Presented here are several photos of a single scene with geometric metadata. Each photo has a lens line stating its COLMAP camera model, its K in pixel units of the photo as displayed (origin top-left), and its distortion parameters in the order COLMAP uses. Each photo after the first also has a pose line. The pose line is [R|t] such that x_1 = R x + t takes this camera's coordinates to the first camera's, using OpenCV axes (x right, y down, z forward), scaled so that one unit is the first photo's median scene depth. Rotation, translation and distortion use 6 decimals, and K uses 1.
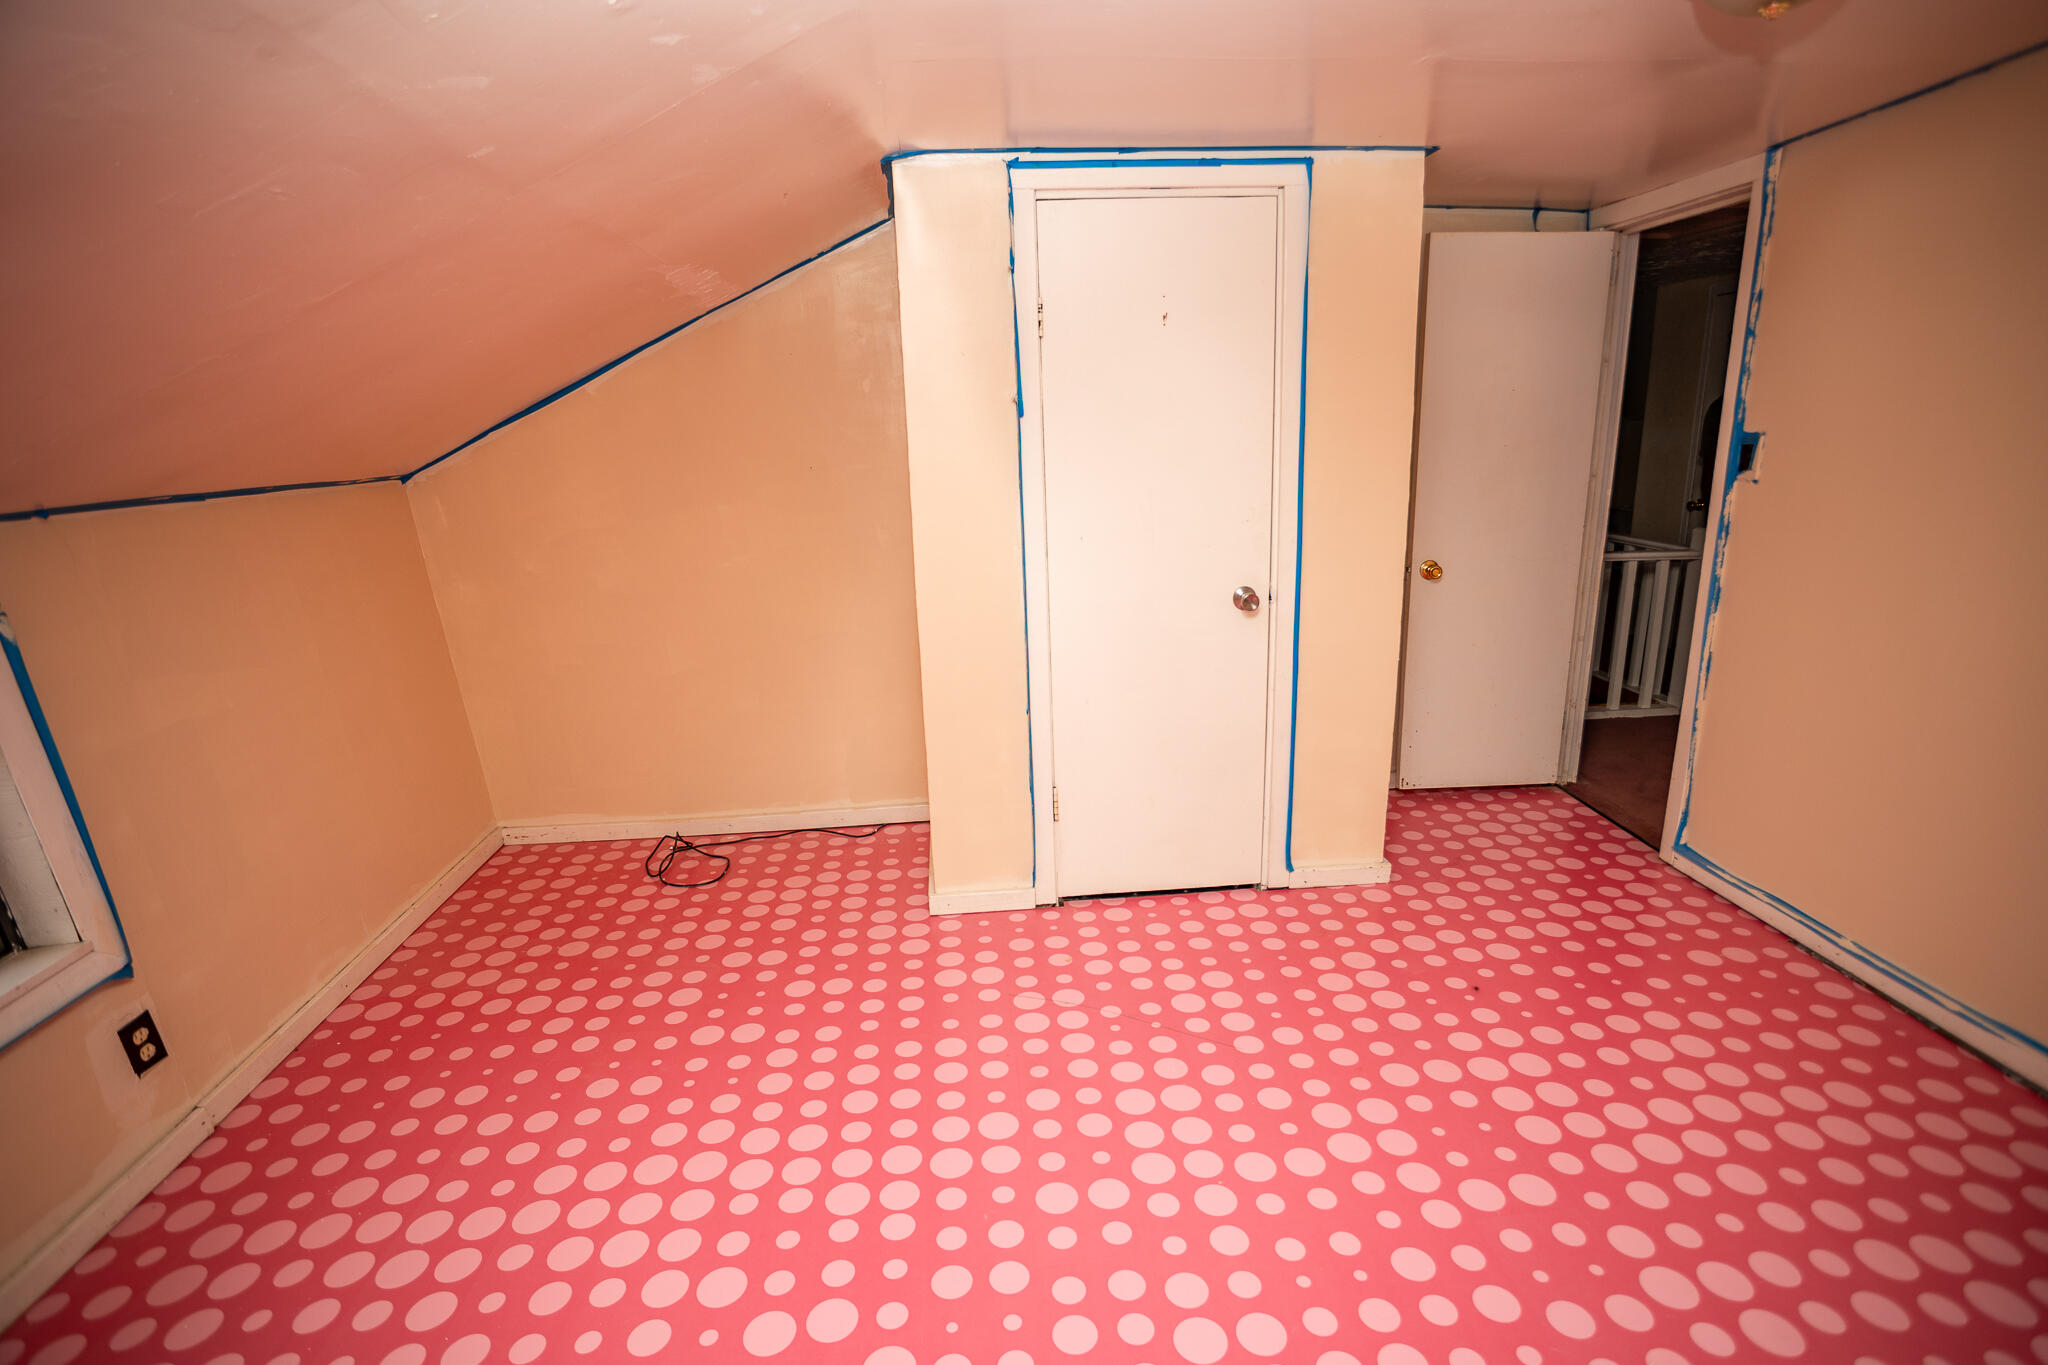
lens RADIAL K [[994.2, 0, 1021.9], [0, 994.2, 685.4], [0, 0, 1]] dist [-0.065397, 0.035491]
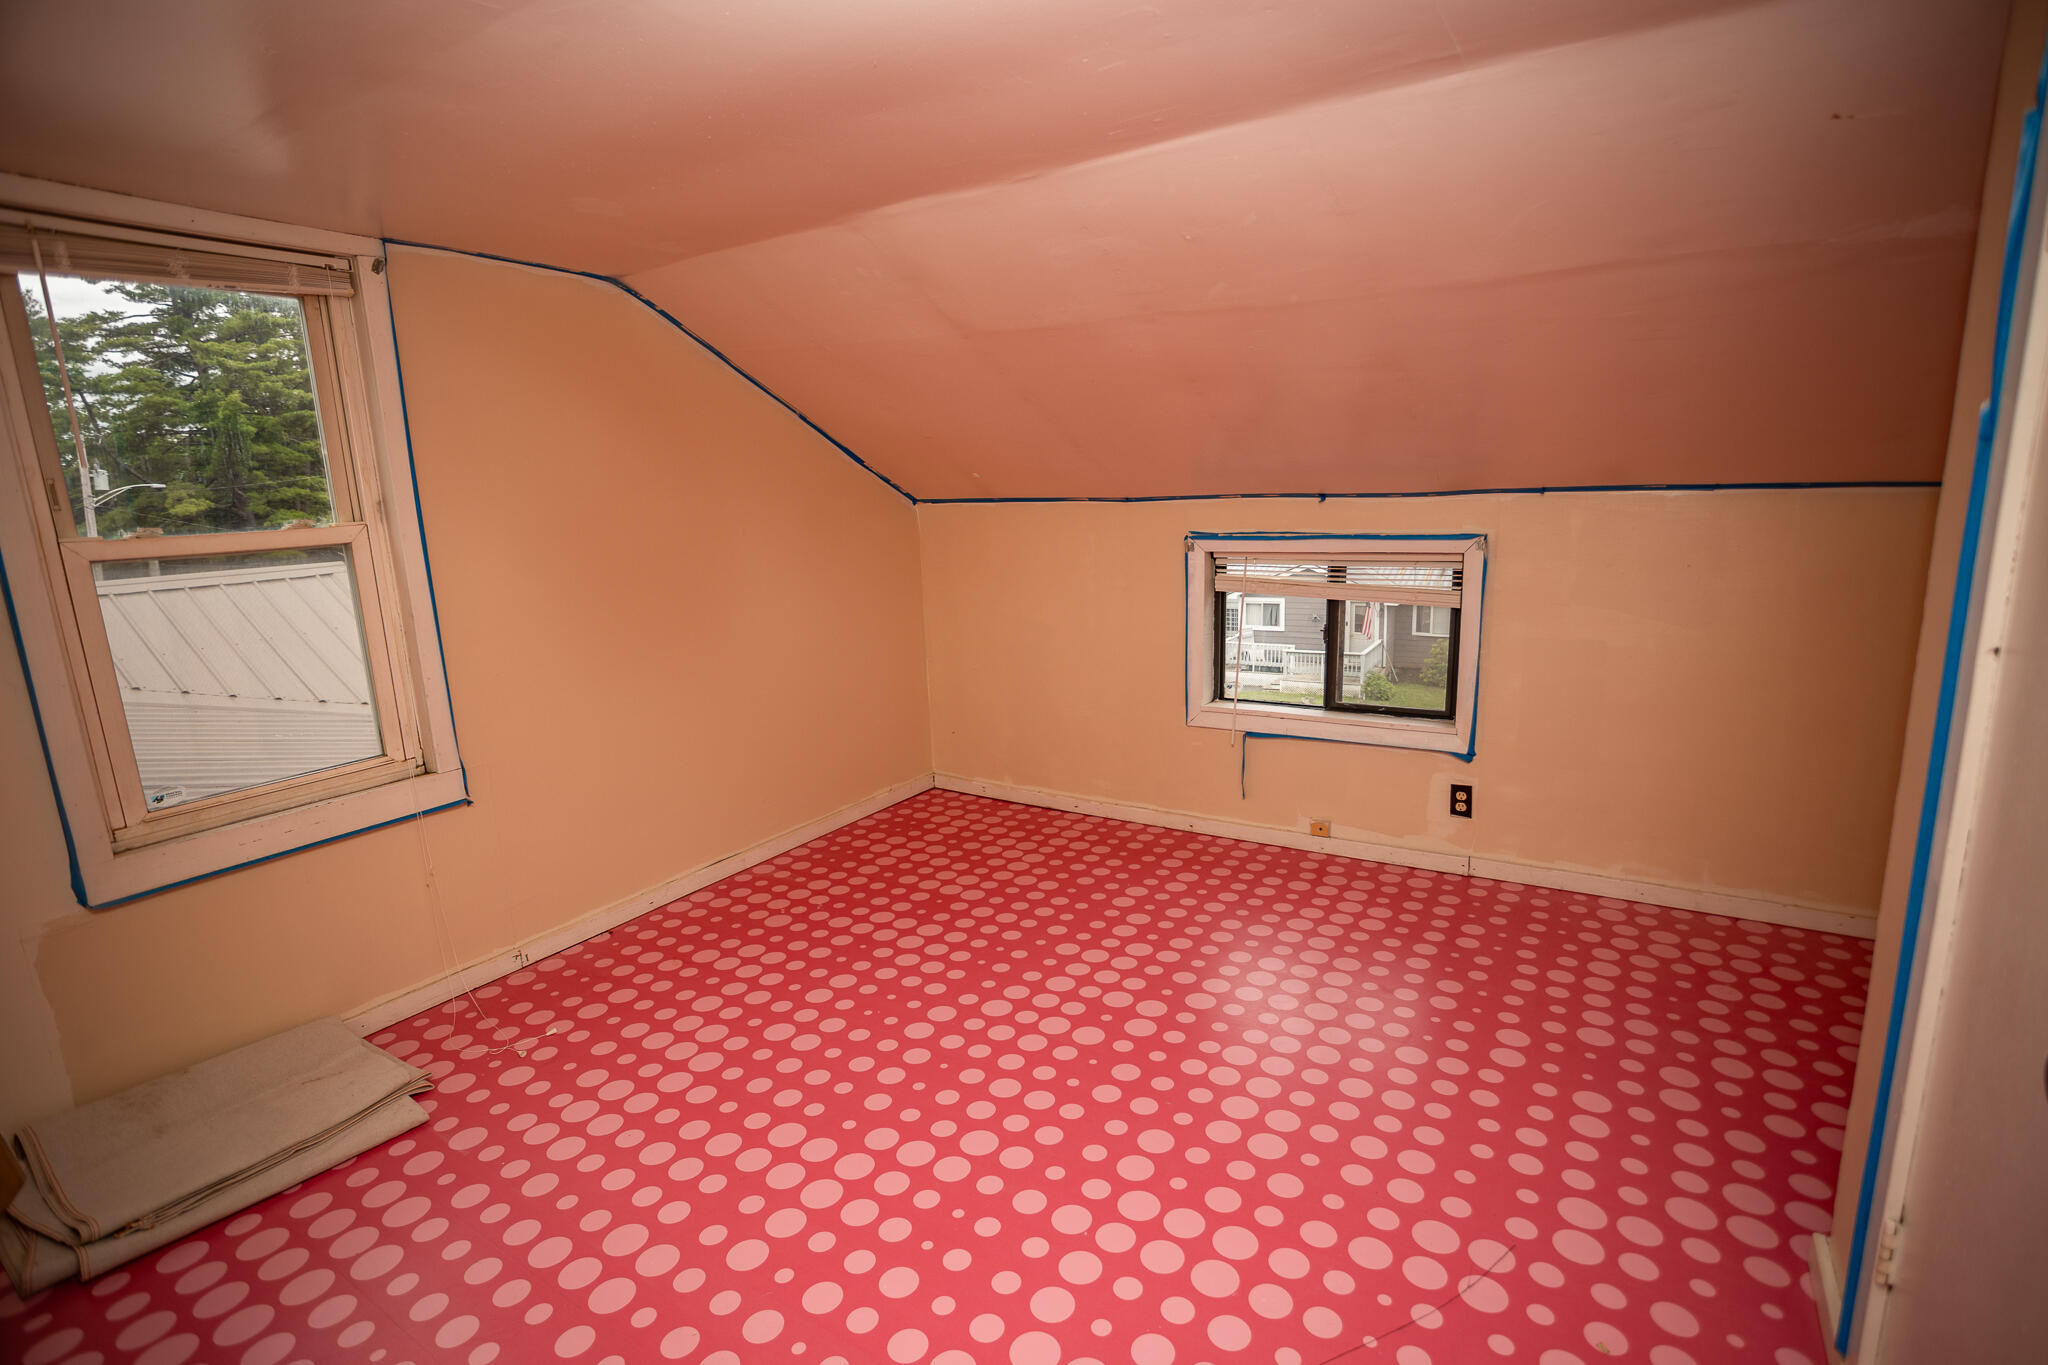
lens RADIAL K [[994.2, 0, 1021.9], [0, 994.2, 685.4], [0, 0, 1]] dist [-0.065397, 0.035491]
pose [[-0.594591, 0.217622, -0.774017, 0.778848], [-0.155149, 0.913526, 0.376030, -0.318324], [0.788917, 0.343672, -0.509411, 1.107453]]
